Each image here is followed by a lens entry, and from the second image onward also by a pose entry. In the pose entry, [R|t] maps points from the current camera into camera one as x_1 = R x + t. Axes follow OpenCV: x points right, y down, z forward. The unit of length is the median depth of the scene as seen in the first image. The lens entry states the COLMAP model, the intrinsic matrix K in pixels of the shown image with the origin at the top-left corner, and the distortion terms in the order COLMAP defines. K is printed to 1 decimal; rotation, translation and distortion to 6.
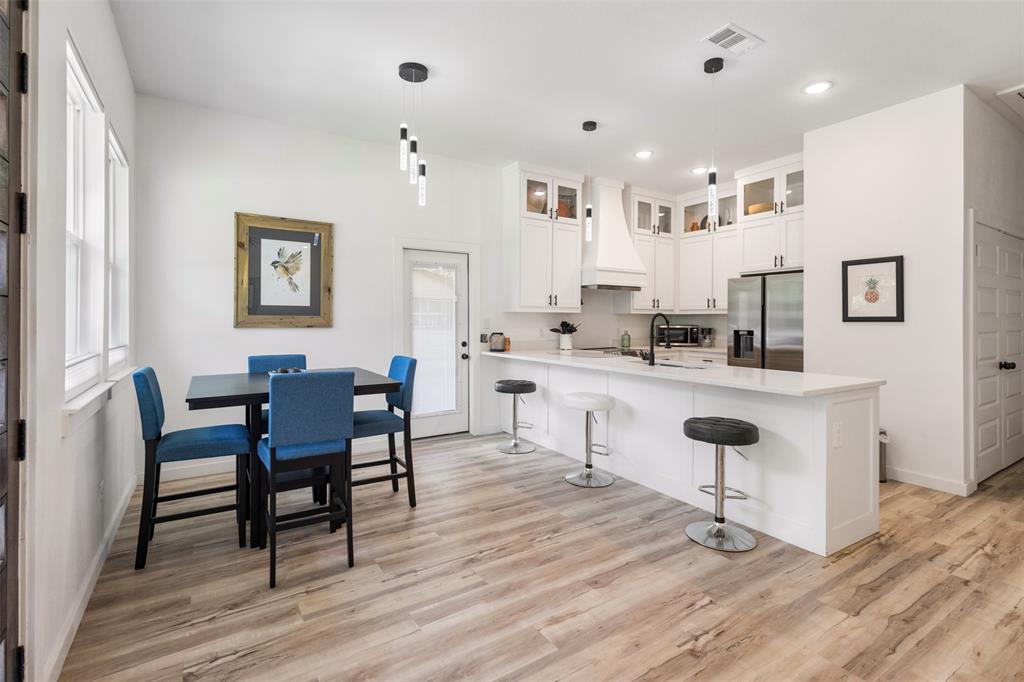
lens RADIAL K [[473.8, 0, 511.2], [0, 473.8, 324.2], [0, 0, 1]] dist [0.011287, -0.002726]
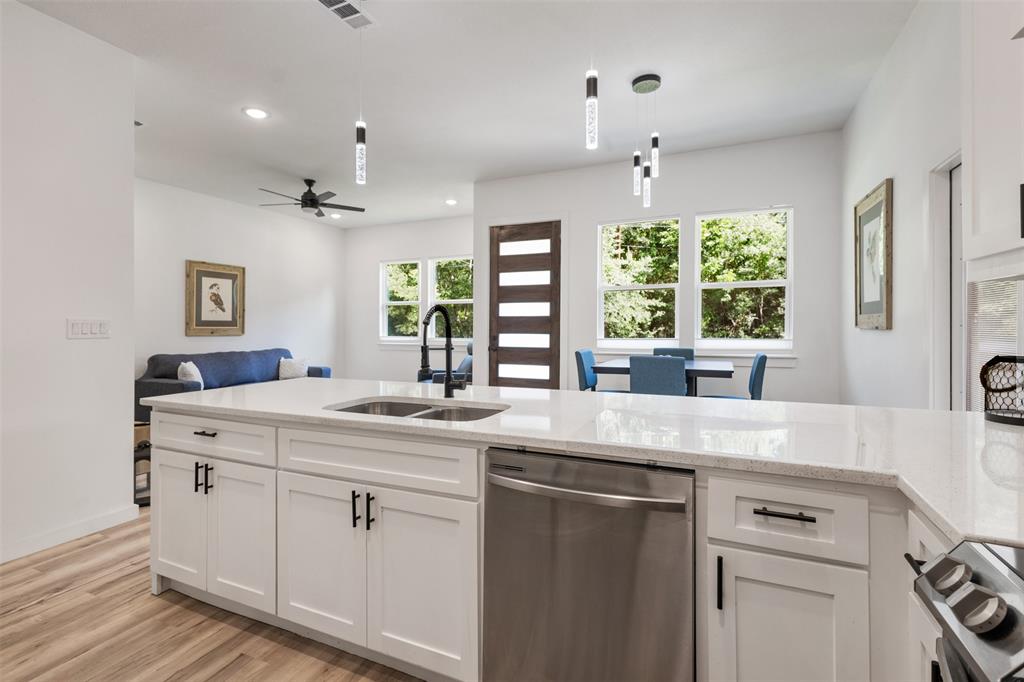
lens RADIAL K [[473.8, 0, 506.1], [0, 473.8, 323.0], [0, 0, 1]] dist [0.011287, -0.002726]
pose [[-0.836044, -0.000222, -0.548662, 0.491121], [-0.000158, 1.000000, -0.000164, -0.002501], [0.548662, -0.000050, -0.836044, 1.331564]]
